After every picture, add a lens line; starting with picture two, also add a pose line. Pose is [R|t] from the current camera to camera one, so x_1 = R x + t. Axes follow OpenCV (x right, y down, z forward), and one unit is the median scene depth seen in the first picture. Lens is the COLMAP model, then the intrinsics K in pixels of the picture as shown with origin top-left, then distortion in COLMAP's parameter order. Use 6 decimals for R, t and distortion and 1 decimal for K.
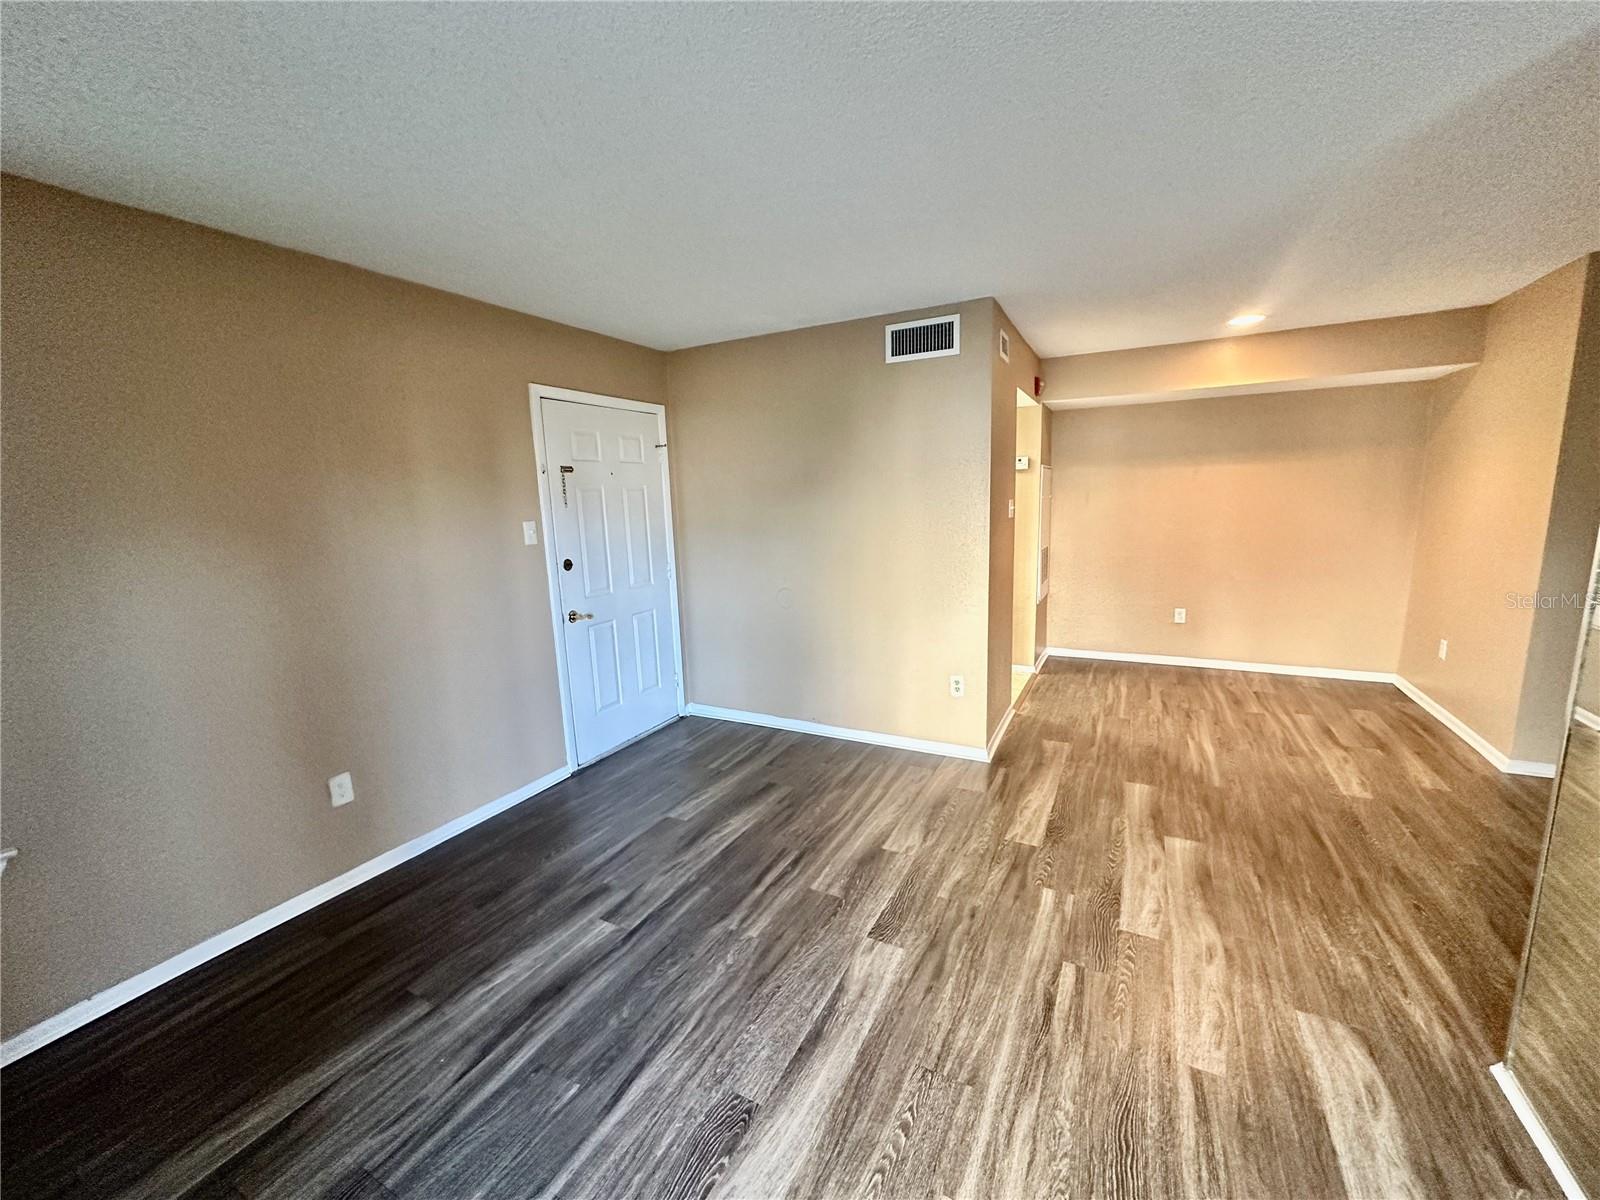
lens RADIAL K [[637.6, 0, 804.2], [0, 637.6, 601.3], [0, 0, 1]] dist [-0.000081, 0.000284]
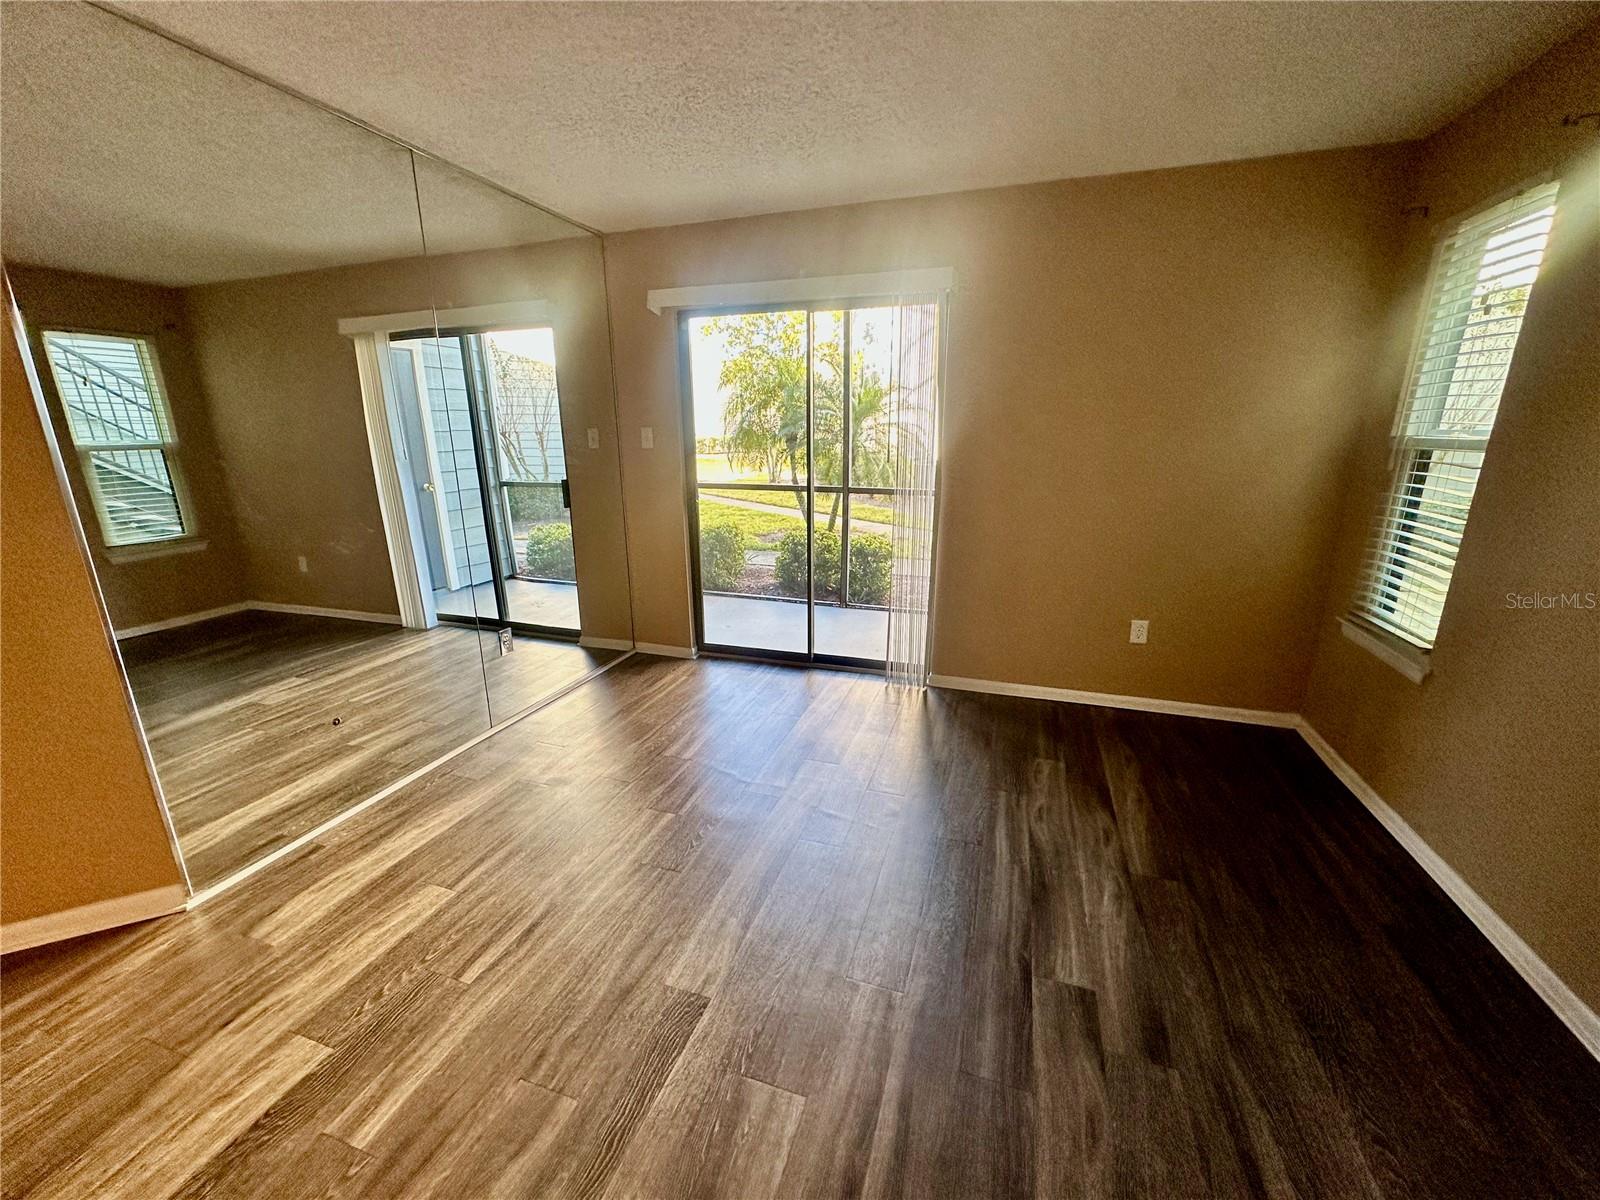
lens RADIAL K [[637.6, 0, 804.7], [0, 637.6, 597.9], [0, 0, 1]] dist [-0.000081, 0.000284]
pose [[-0.985770, 0.078033, -0.148889, 0.051705], [0.009082, 0.909156, 0.416357, -0.157508], [0.167852, 0.409080, -0.896928, 1.183406]]
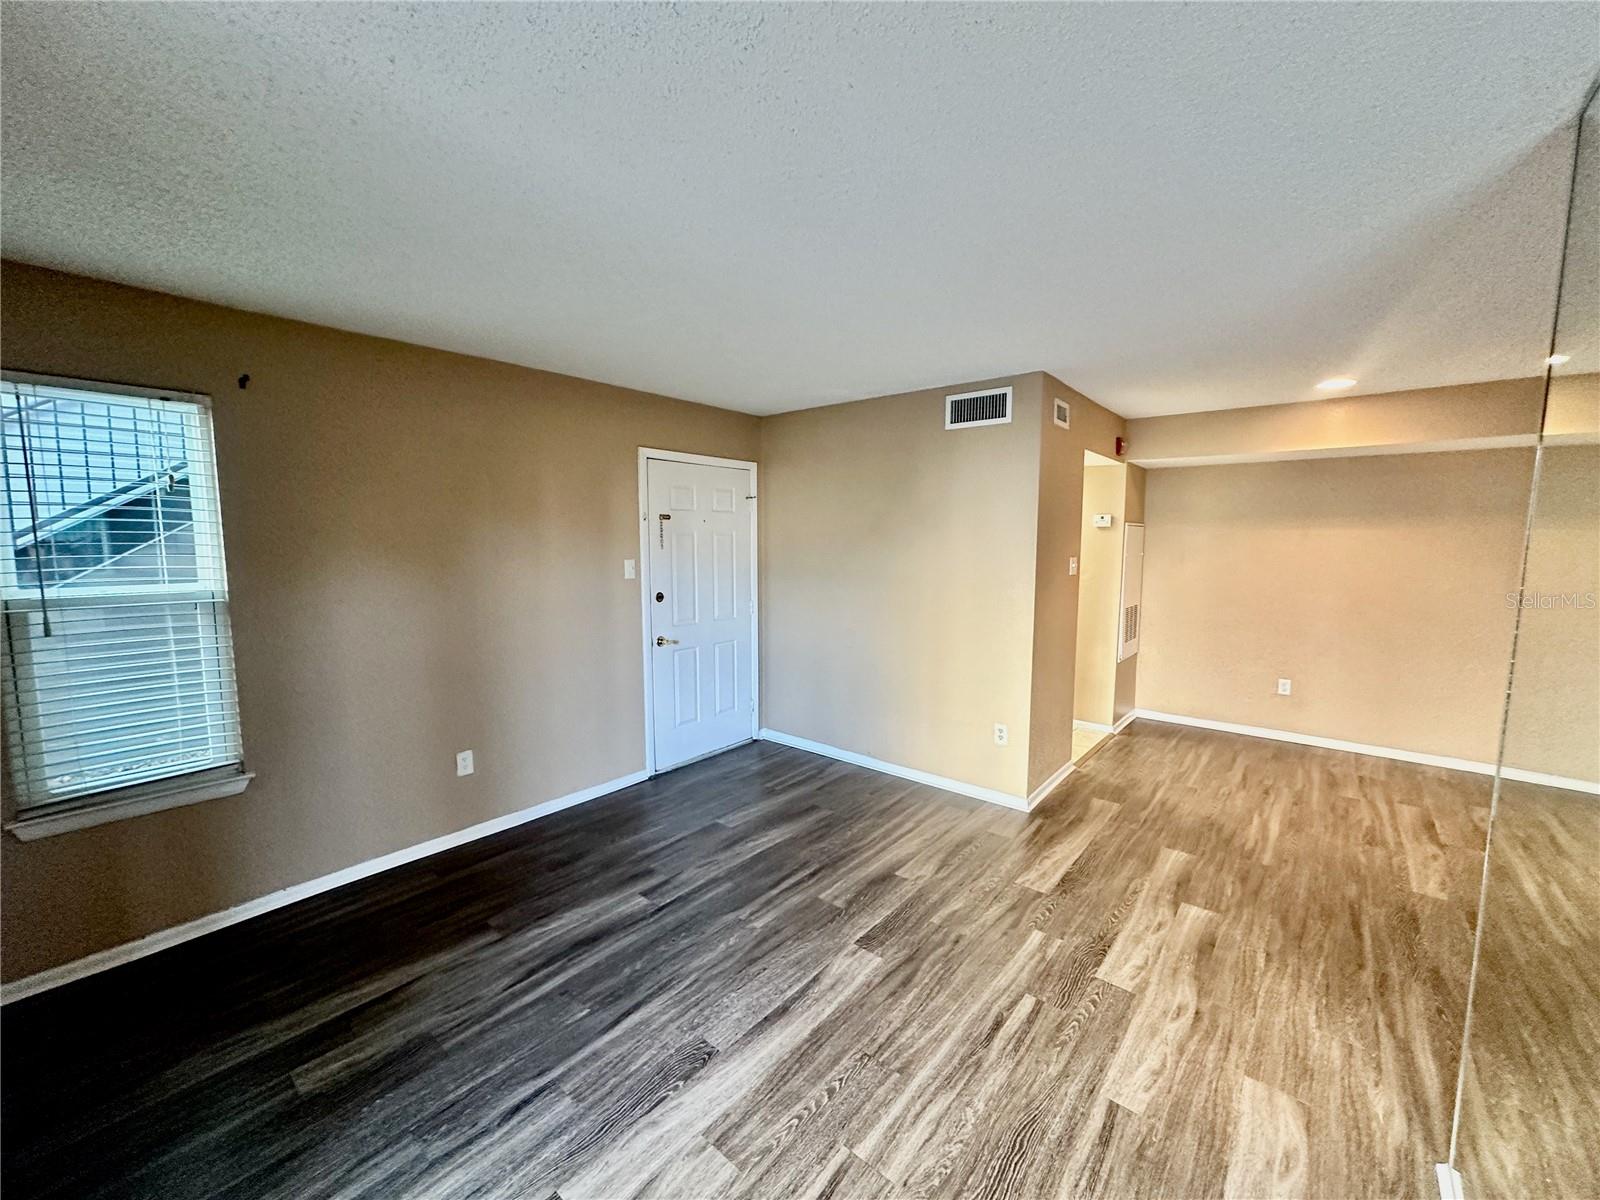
lens RADIAL K [[637.6, 0, 803.3], [0, 637.6, 603.4], [0, 0, 1]] dist [-0.000081, 0.000284]
pose [[0.976656, 0.057201, -0.207052, 0.167003], [-0.069431, 0.996216, -0.052286, -0.003138], [0.203278, 0.065441, 0.976932, -0.120231]]
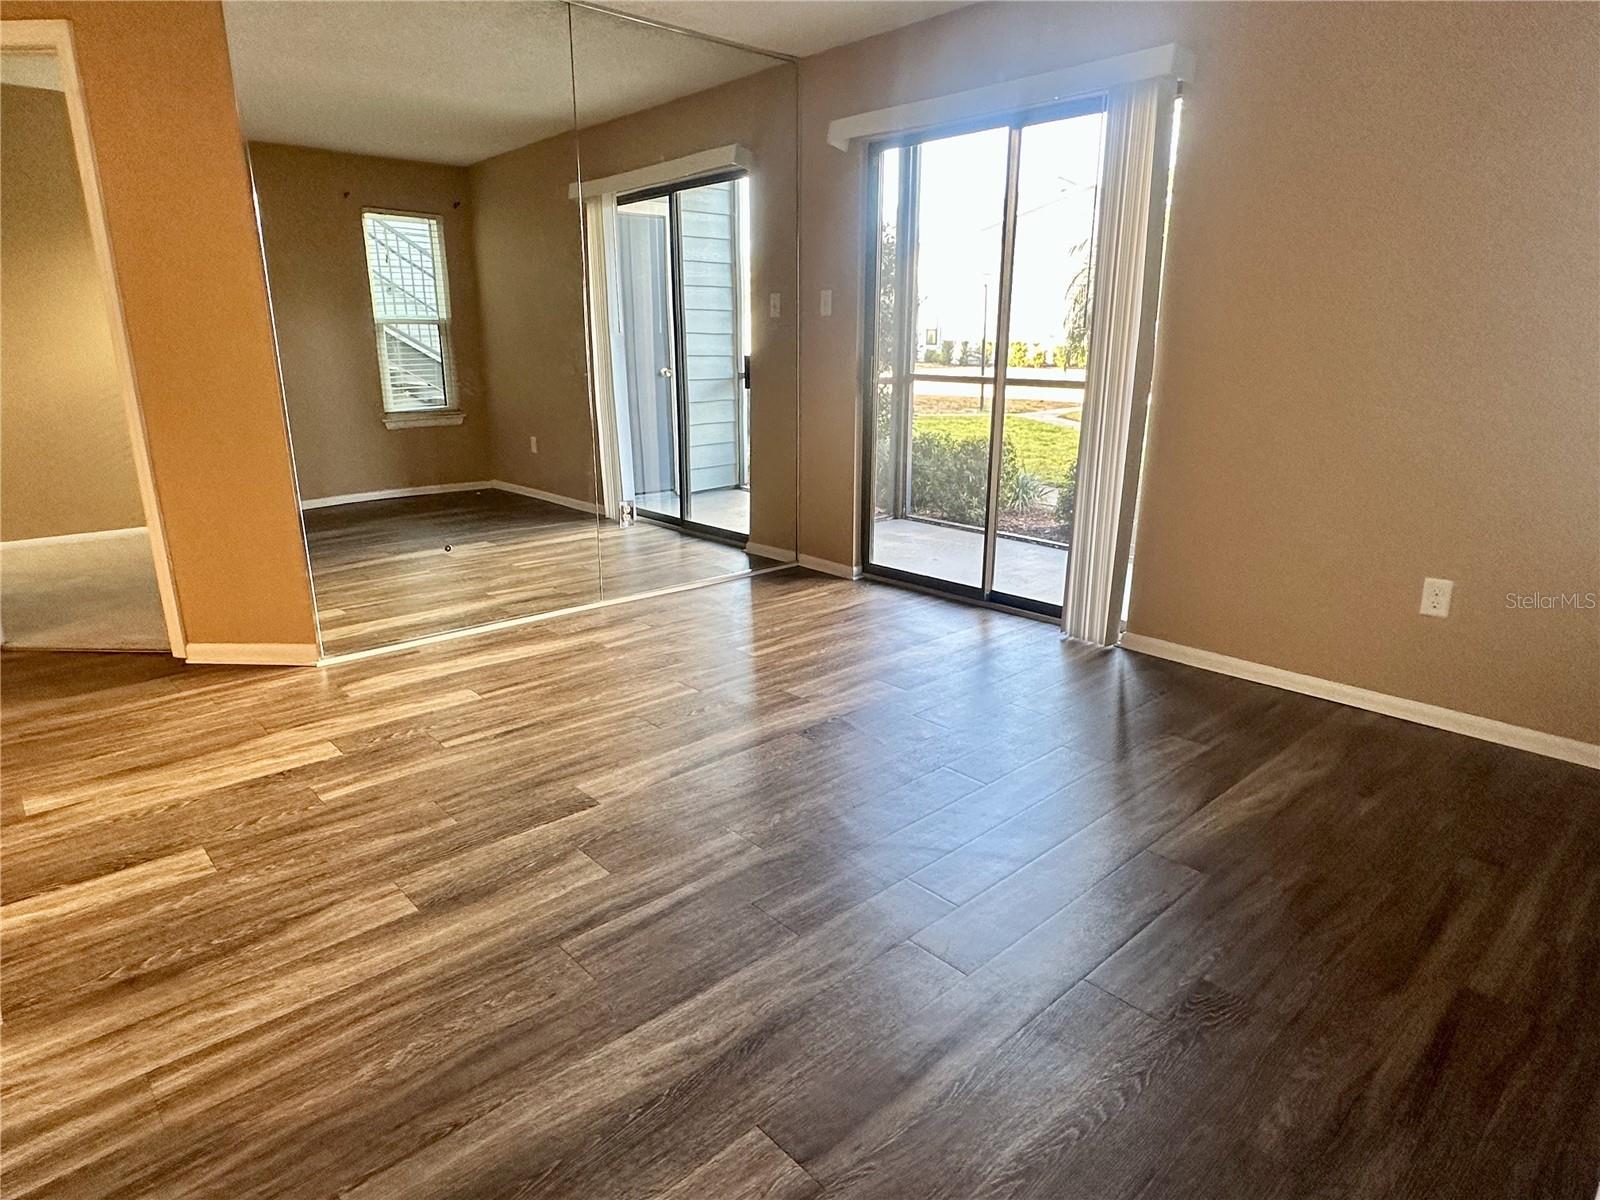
lens RADIAL K [[942.9, 0, 796.5], [0, 942.9, 603.1], [0, 0, 1]] dist [-0.003528, 0.003250]
pose [[-0.940931, -0.061757, 0.332917, -0.385392], [0.085088, 0.908548, 0.409025, -0.107431], [-0.327732, 0.413191, -0.849626, 1.418638]]
